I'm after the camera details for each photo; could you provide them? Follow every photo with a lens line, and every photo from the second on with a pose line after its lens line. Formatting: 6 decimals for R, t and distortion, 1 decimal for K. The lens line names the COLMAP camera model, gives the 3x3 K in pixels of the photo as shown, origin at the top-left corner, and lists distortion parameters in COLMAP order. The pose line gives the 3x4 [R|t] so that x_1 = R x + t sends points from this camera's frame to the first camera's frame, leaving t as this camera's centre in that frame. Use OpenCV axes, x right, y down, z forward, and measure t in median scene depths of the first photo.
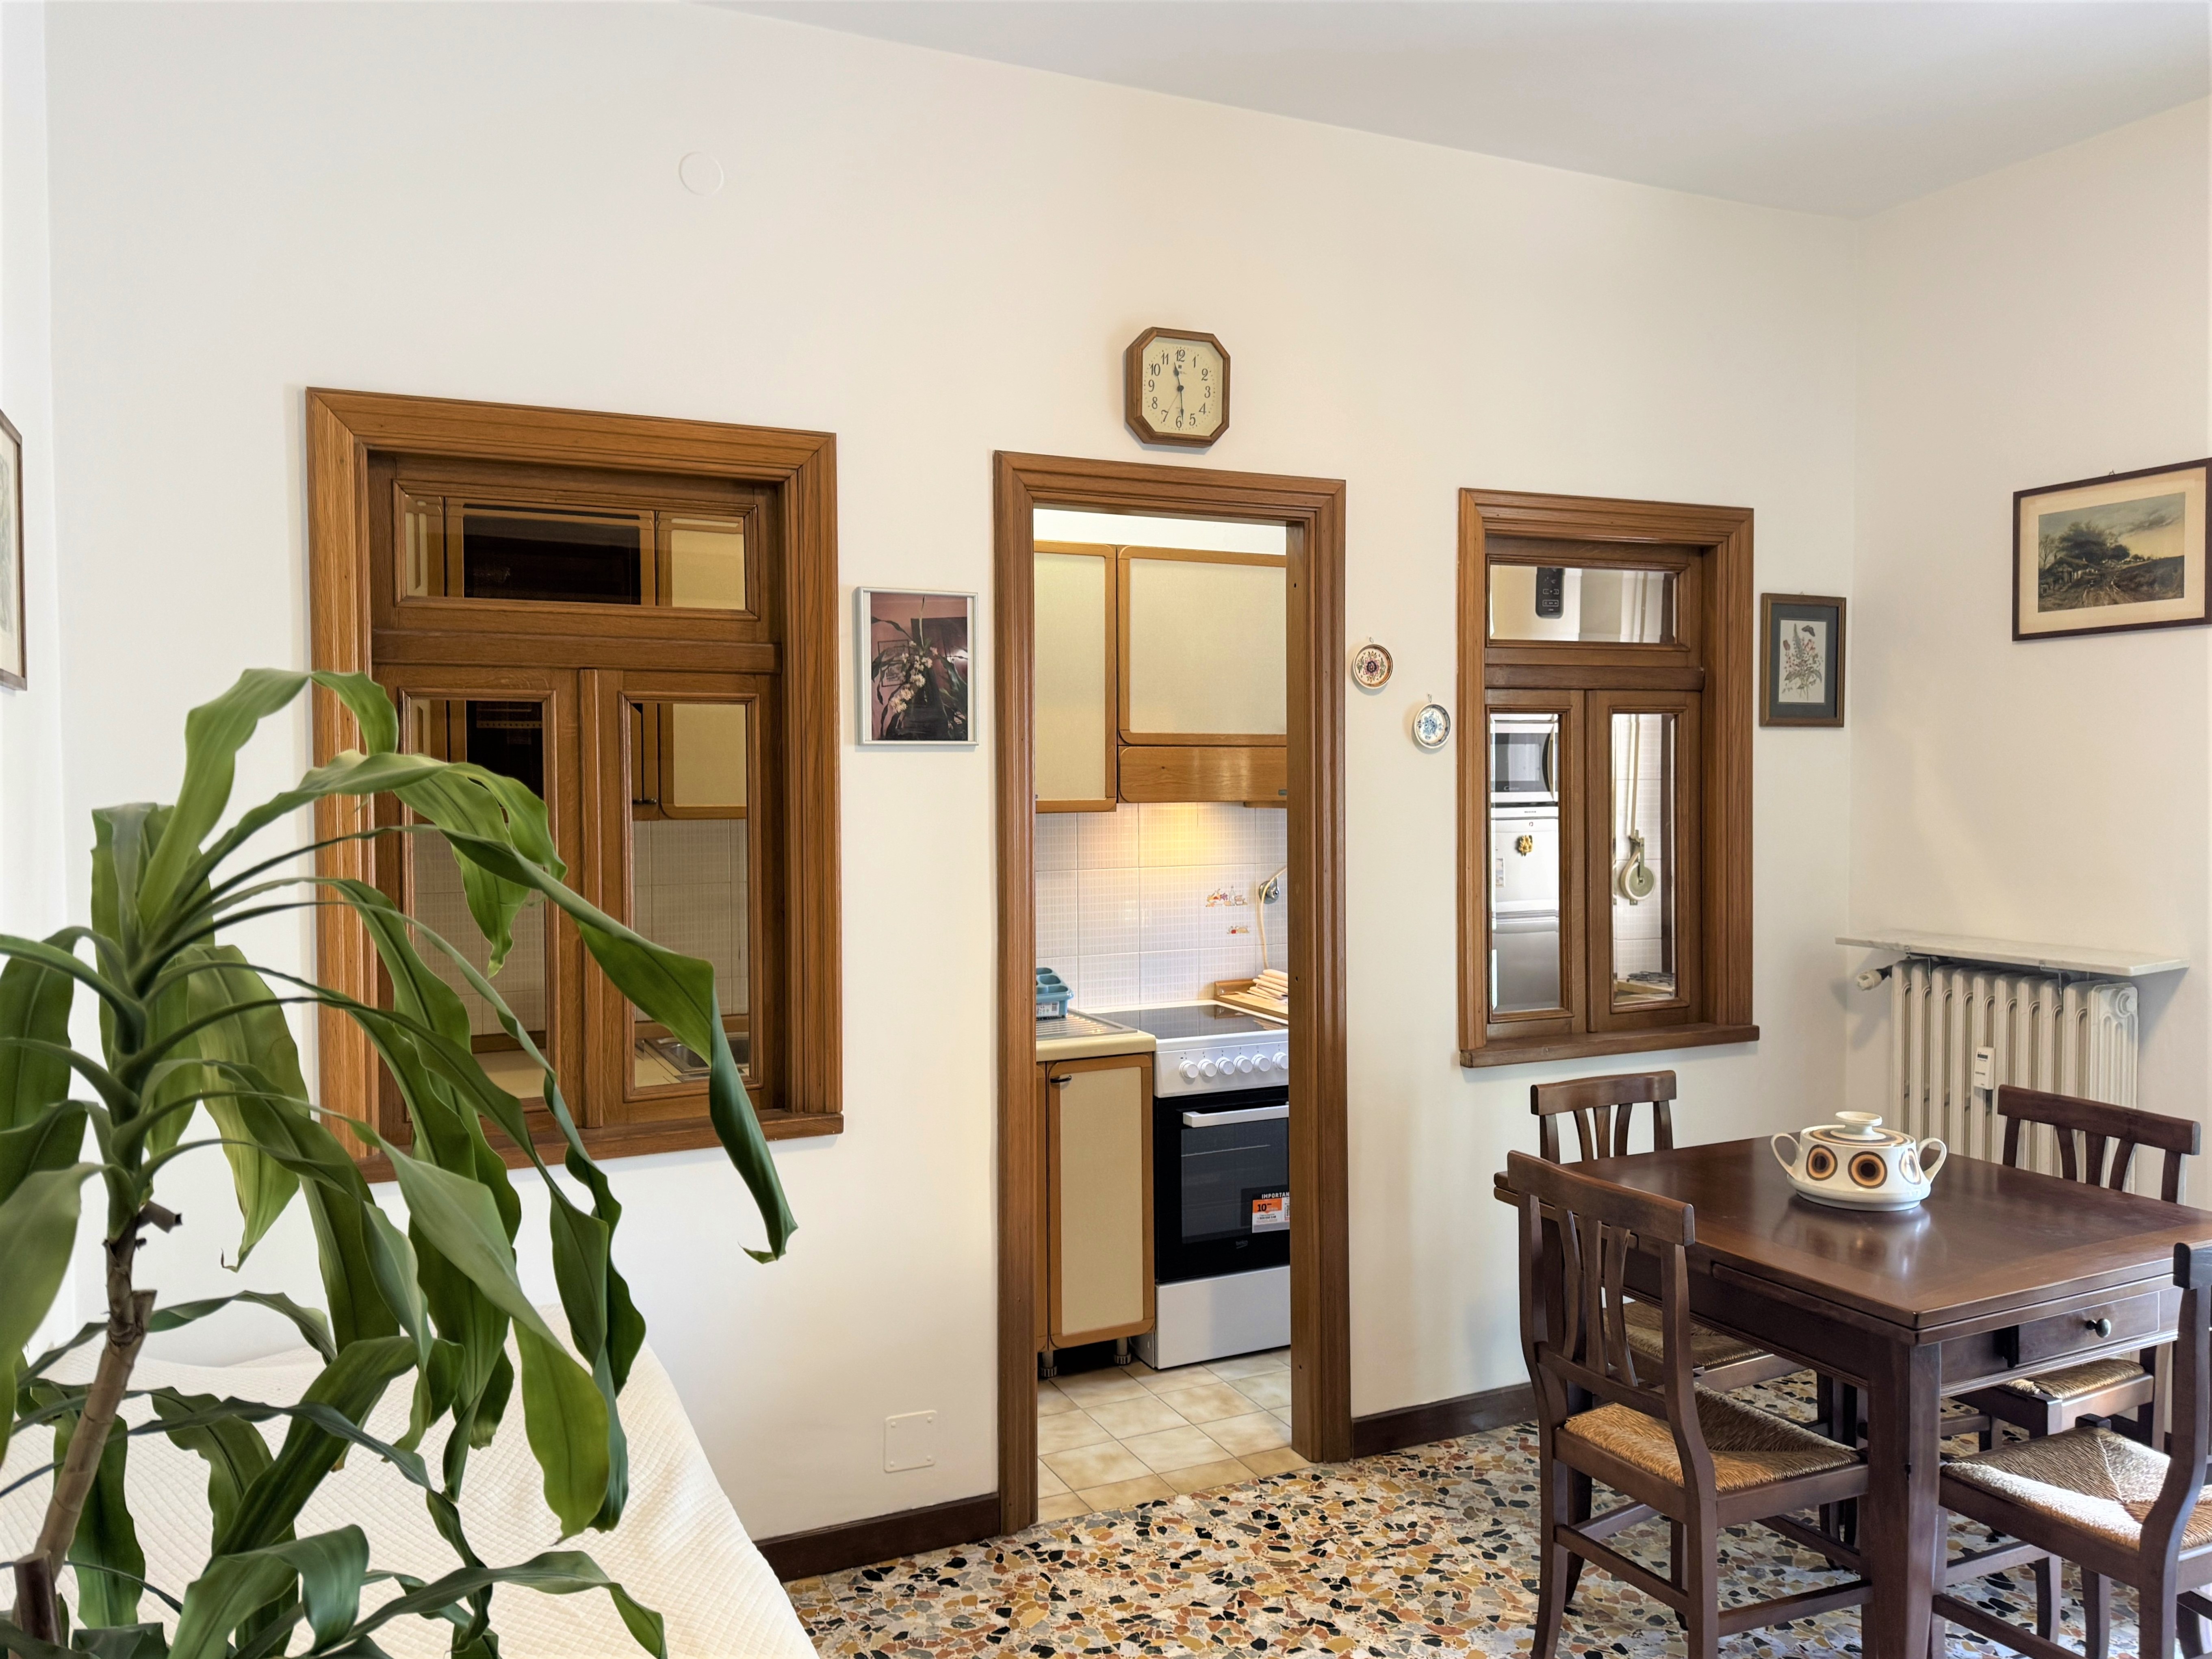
lens RADIAL K [[1620.5, 0, 1101.6], [0, 1620.5, 827.5], [0, 0, 1]] dist [0.015369, 0.000554]
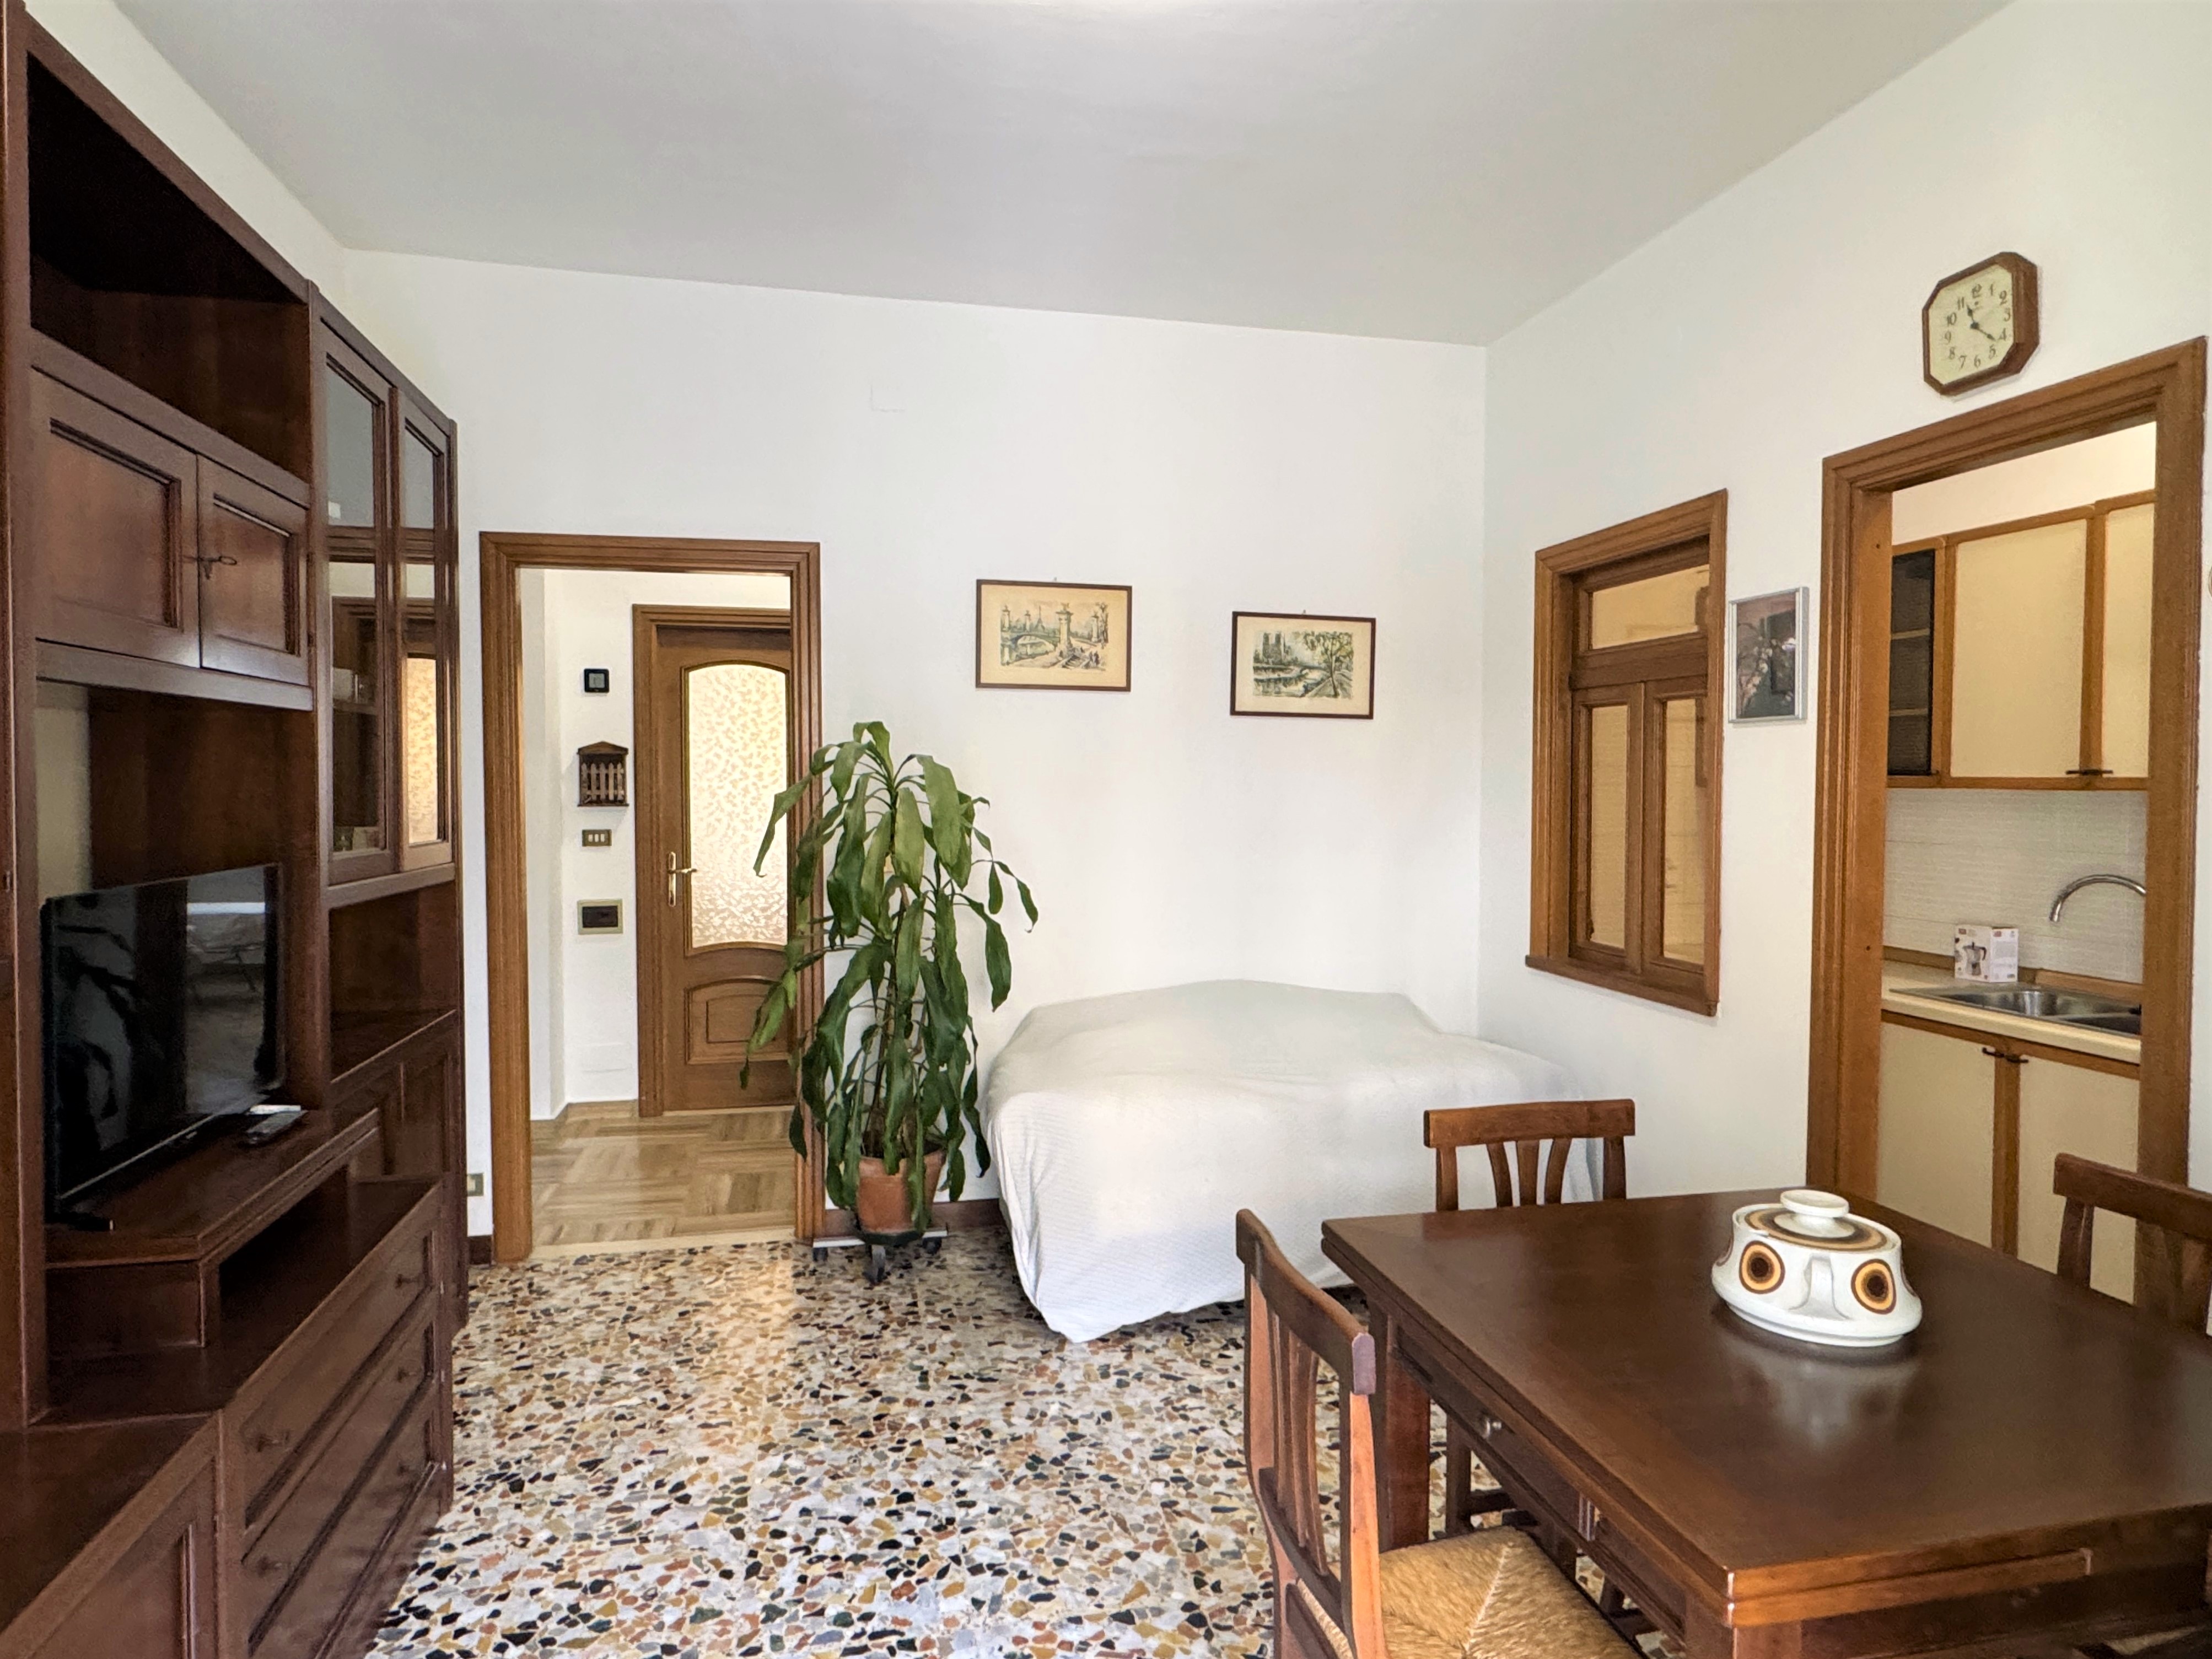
lens RADIAL K [[1296.5, 0, 1105.4], [0, 1296.5, 819.9], [0, 0, 1]] dist [-0.003417, -0.000751]
pose [[-0.219059, 0.027799, -0.975315, 0.940404], [-0.036217, 0.998674, 0.036599, 0.006629], [0.975039, 0.043340, -0.217762, 0.714523]]
